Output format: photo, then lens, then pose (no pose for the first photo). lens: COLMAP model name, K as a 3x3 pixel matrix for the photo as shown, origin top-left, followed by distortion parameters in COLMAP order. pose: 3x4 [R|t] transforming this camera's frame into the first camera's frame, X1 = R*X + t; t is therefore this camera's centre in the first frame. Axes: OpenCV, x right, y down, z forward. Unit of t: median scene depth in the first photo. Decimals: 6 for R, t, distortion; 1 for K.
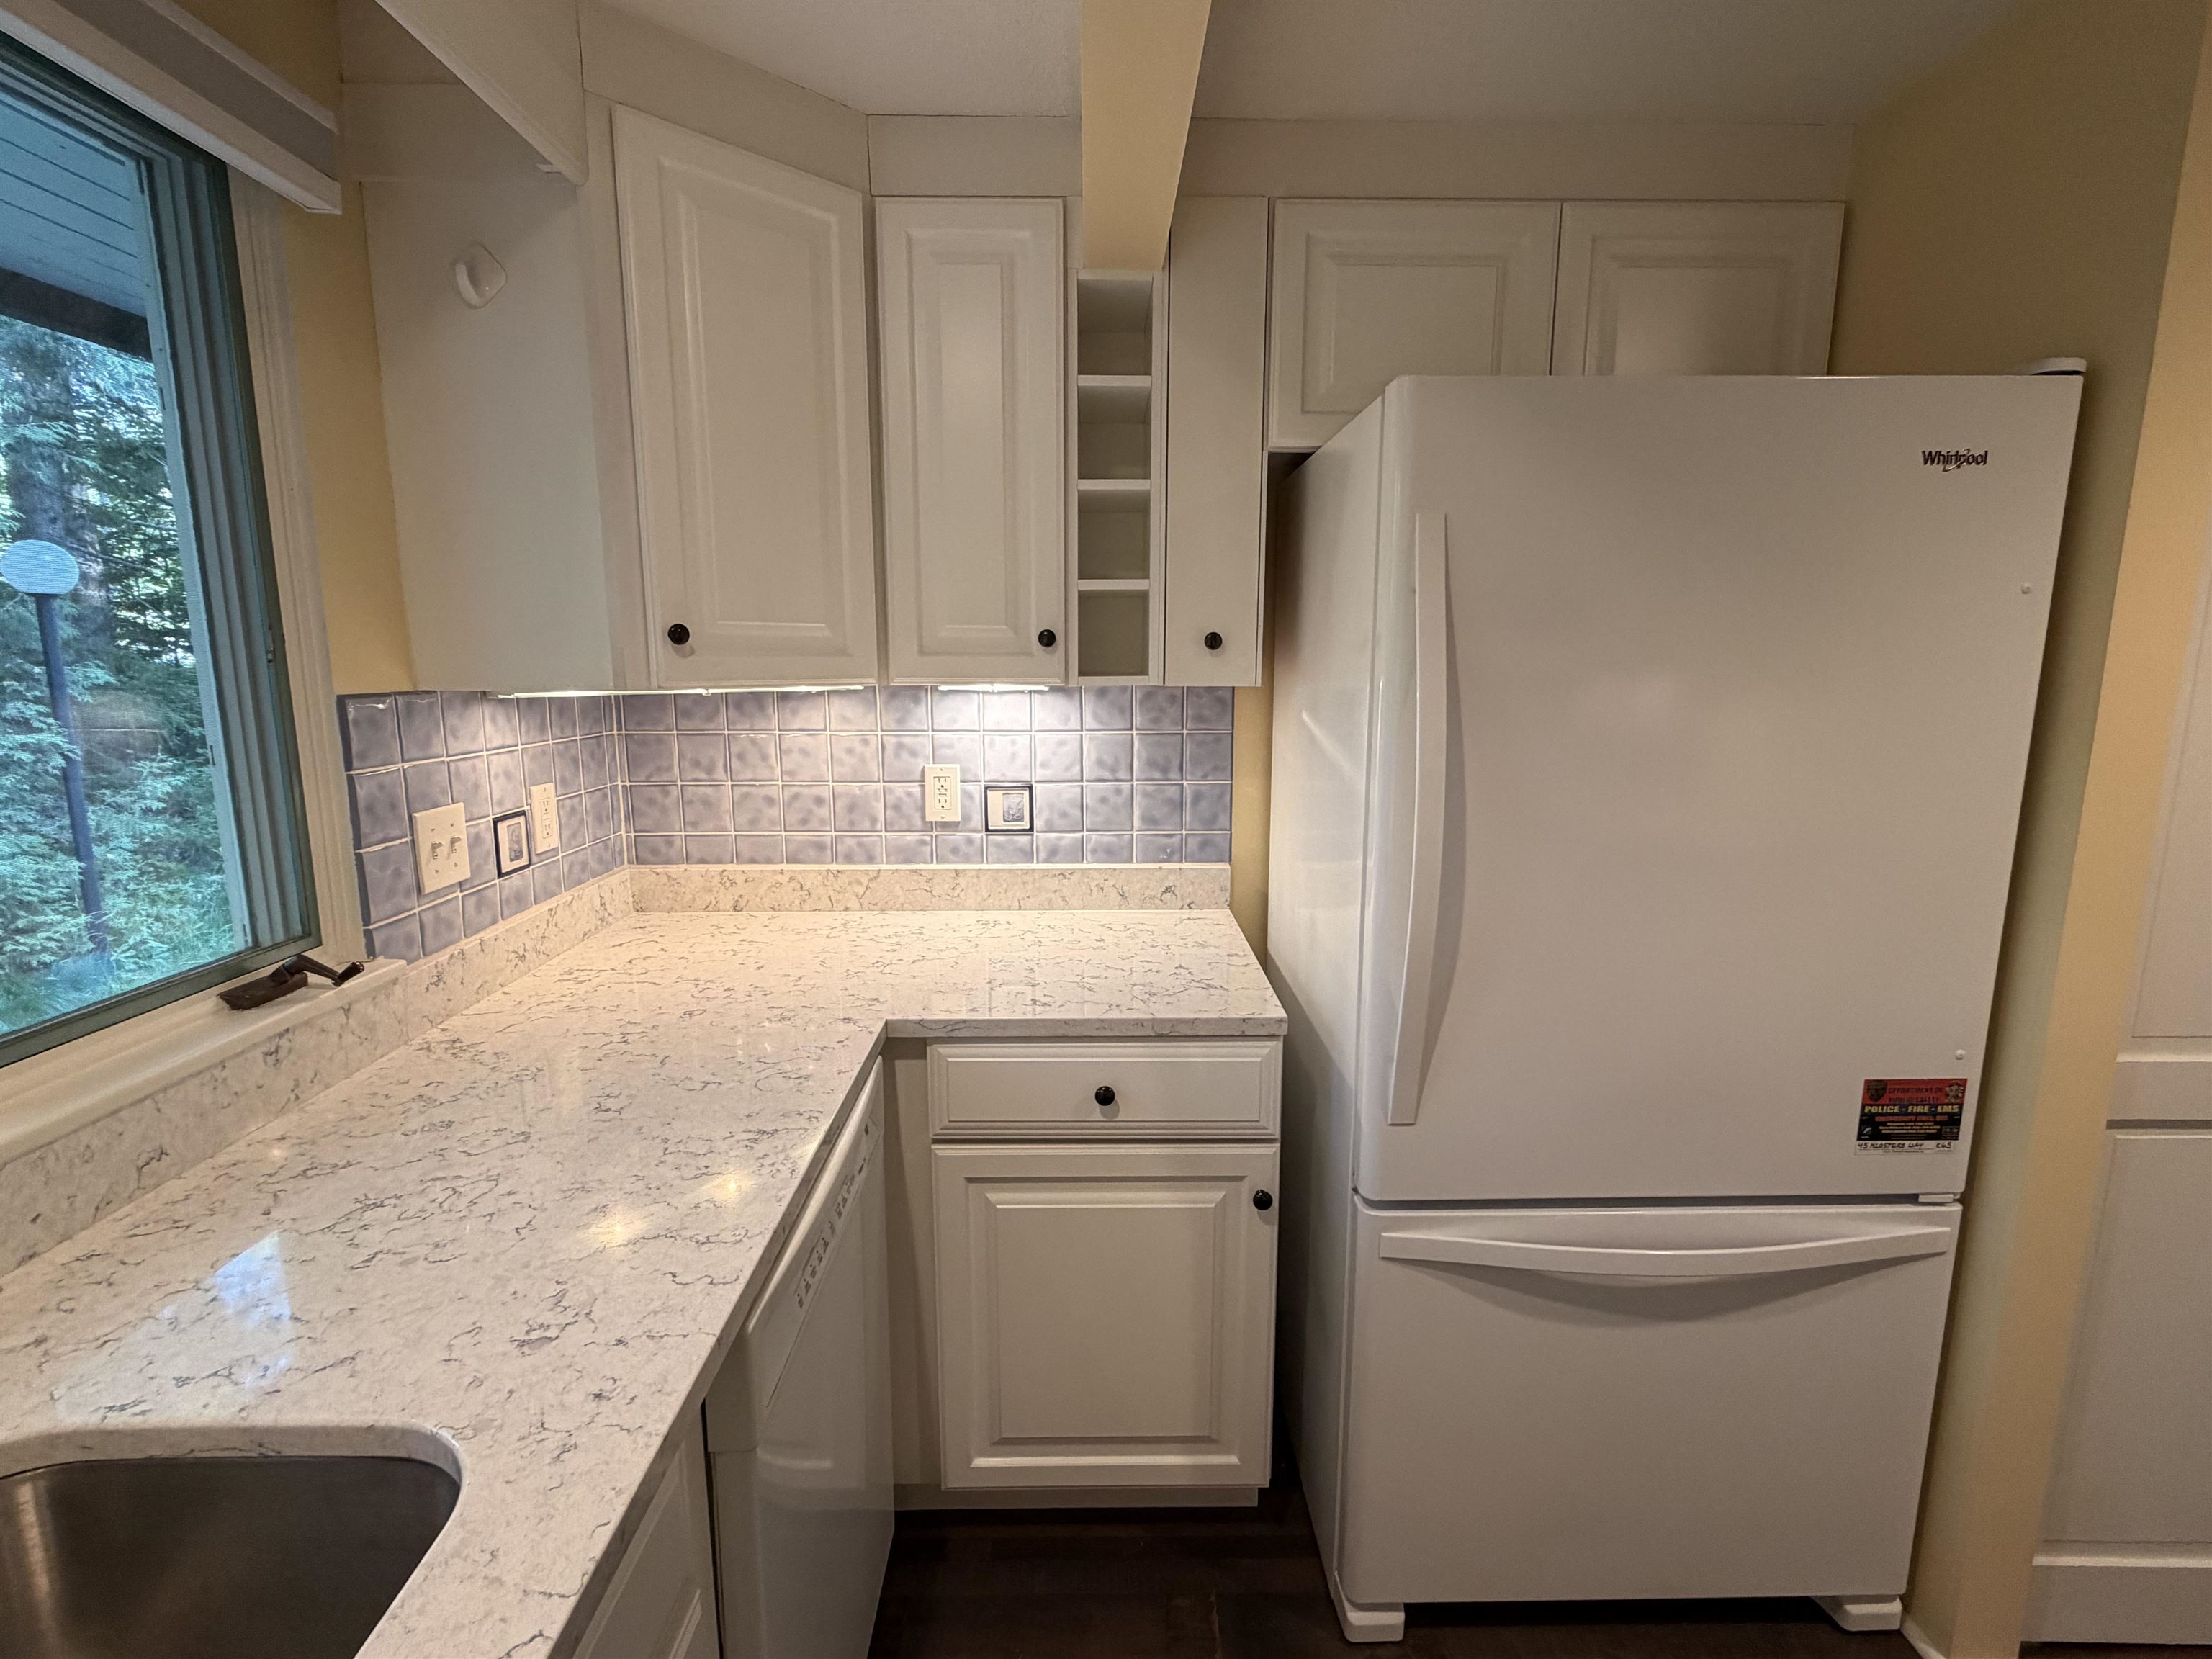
lens RADIAL K [[1037.3, 0, 1100.2], [0, 1037.3, 830.7], [0, 0, 1]] dist [-0.000795, -0.000735]
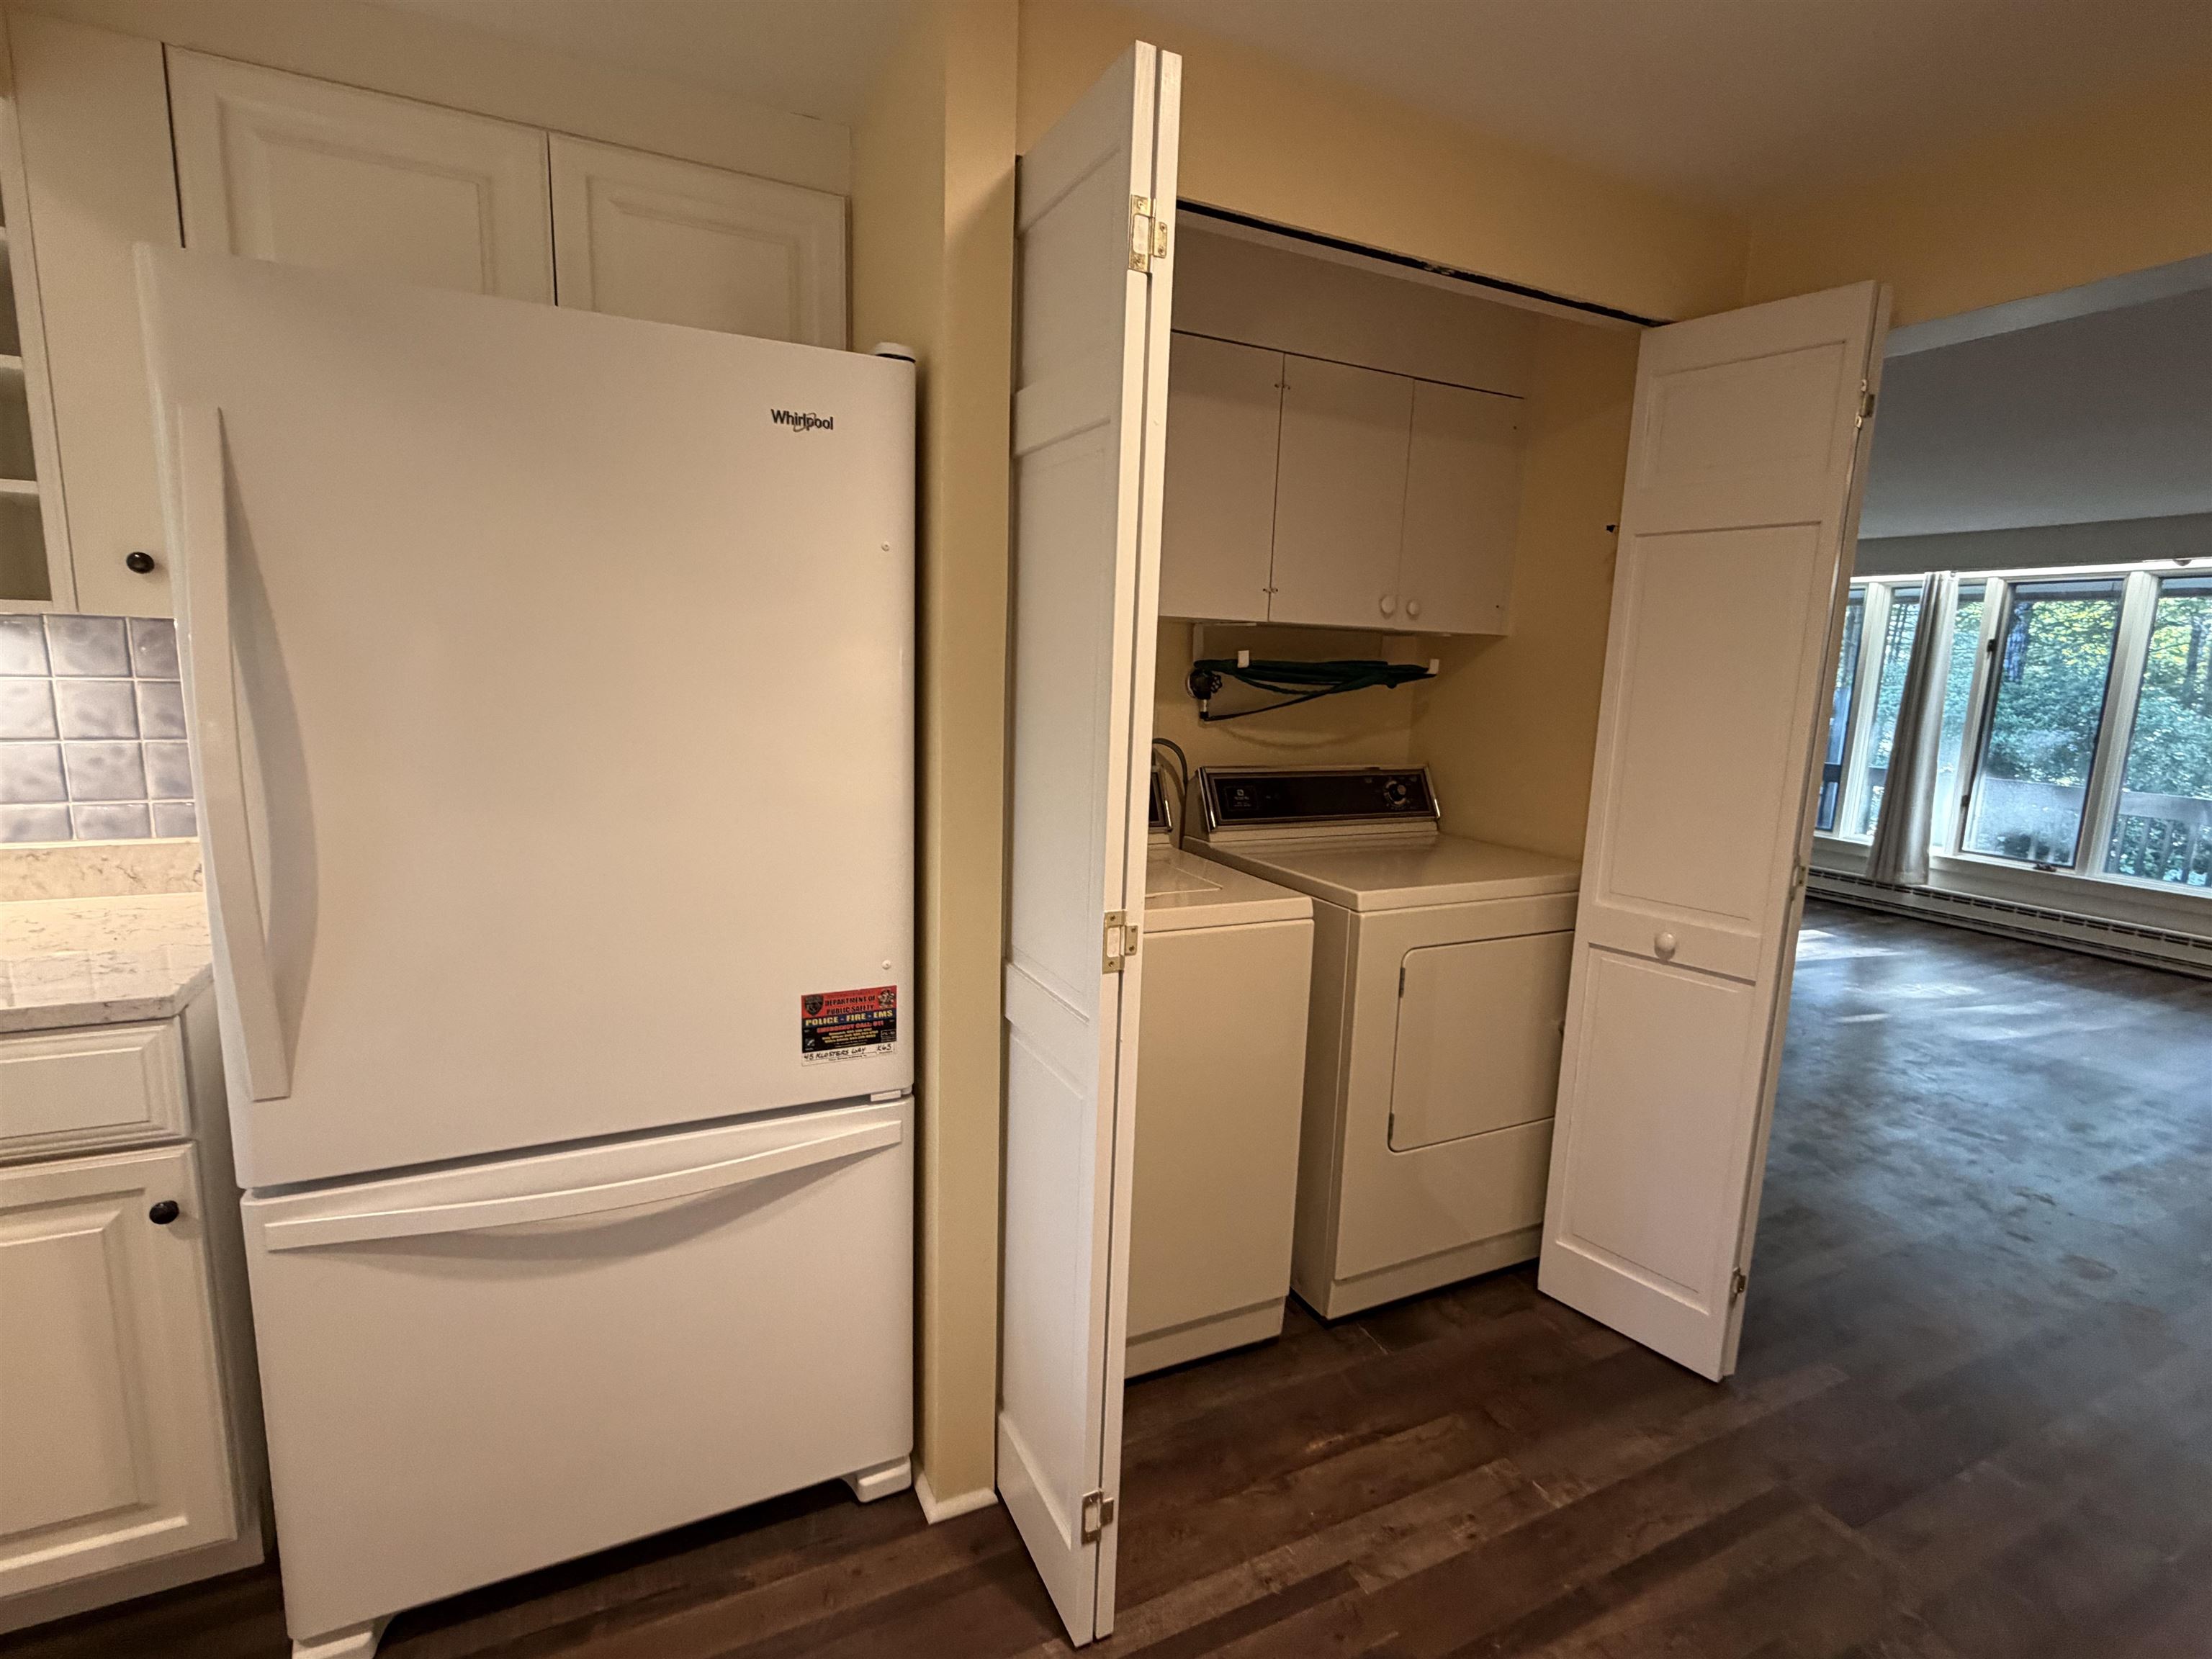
lens RADIAL K [[1037.3, 0, 1099.3], [0, 1037.3, 832.0], [0, 0, 1]] dist [-0.000795, -0.000735]
pose [[0.905754, -0.037080, 0.422178, 0.504463], [0.036051, 0.999296, 0.010424, 0.061400], [-0.422267, 0.005779, 0.906453, -0.101489]]
